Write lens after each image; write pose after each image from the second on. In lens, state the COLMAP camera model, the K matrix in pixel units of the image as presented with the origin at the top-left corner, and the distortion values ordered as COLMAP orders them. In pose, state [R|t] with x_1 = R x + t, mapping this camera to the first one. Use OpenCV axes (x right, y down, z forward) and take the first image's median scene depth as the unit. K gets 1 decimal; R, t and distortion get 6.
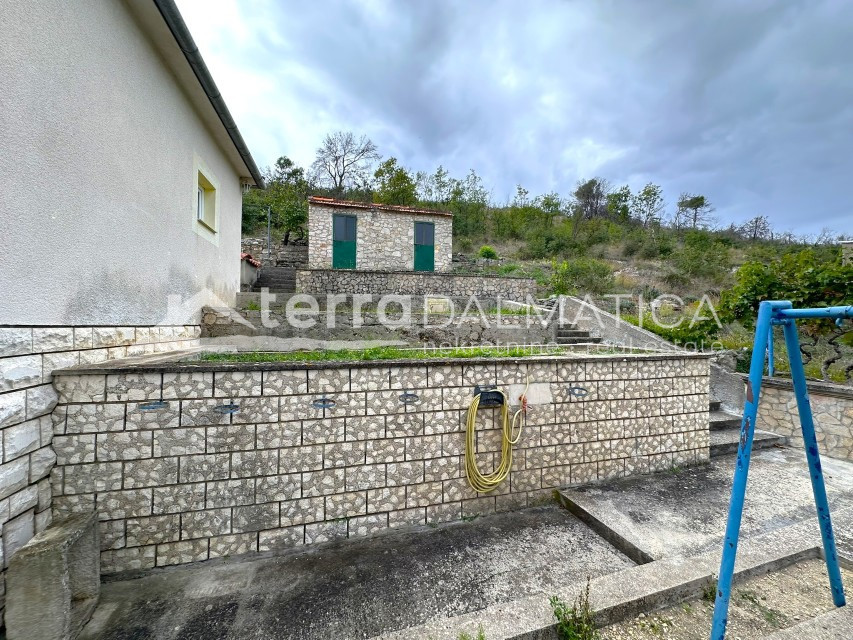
lens RADIAL K [[343.6, 0, 427.3], [0, 343.6, 316.1], [0, 0, 1]] dist [-0.010734, 0.001052]
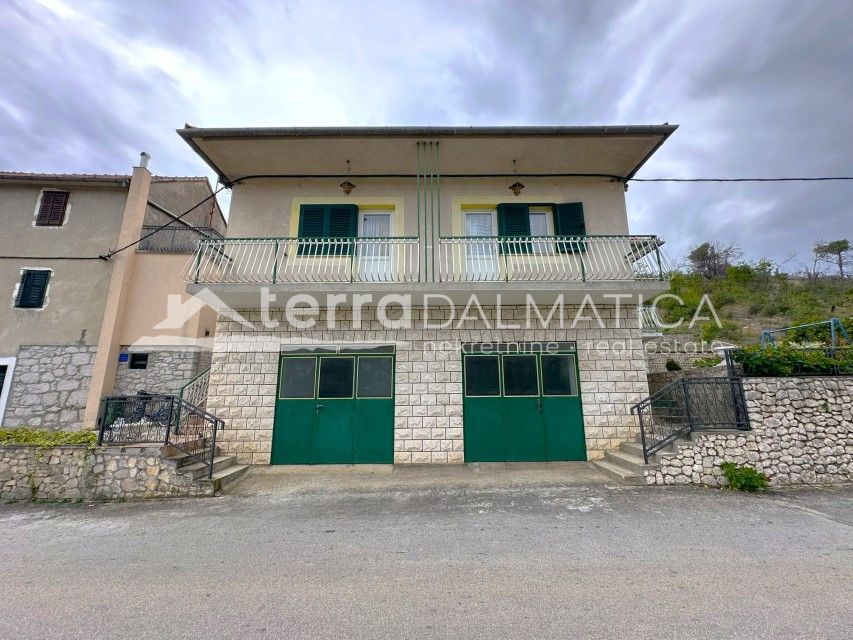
lens RADIAL K [[343.6, 0, 428.2], [0, 343.6, 318.6], [0, 0, 1]] dist [-0.010734, 0.001052]
pose [[0.965479, -0.067280, -0.251644, -2.032269], [0.017695, 0.980776, -0.194334, 0.508347], [0.259881, 0.183173, 0.948109, -3.912320]]
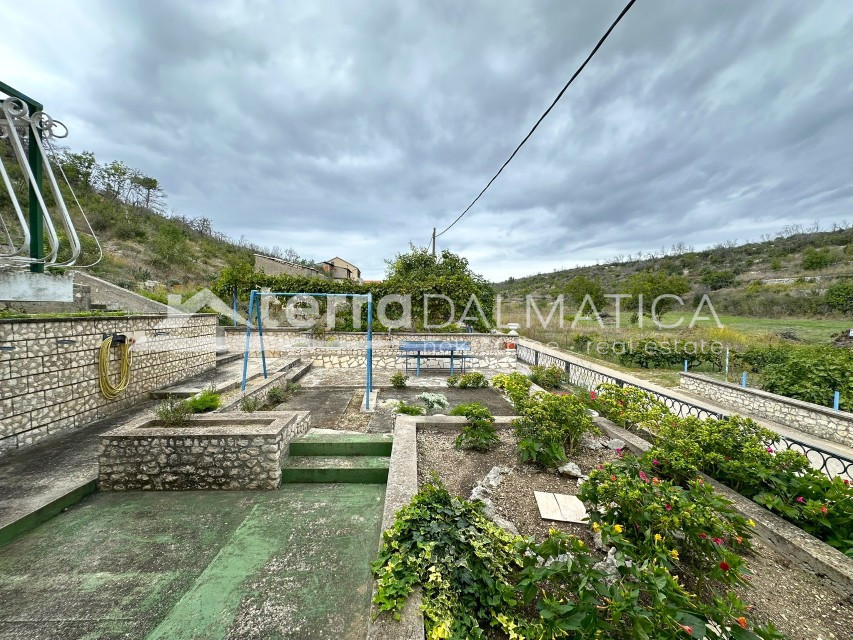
lens RADIAL K [[343.6, 0, 427.1], [0, 343.6, 314.1], [0, 0, 1]] dist [-0.010734, 0.001052]
pose [[0.205827, -0.016834, 0.978444, -1.083962], [-0.033591, 0.999141, 0.024257, 0.031616], [-0.978012, -0.037859, 0.205084, -0.751274]]
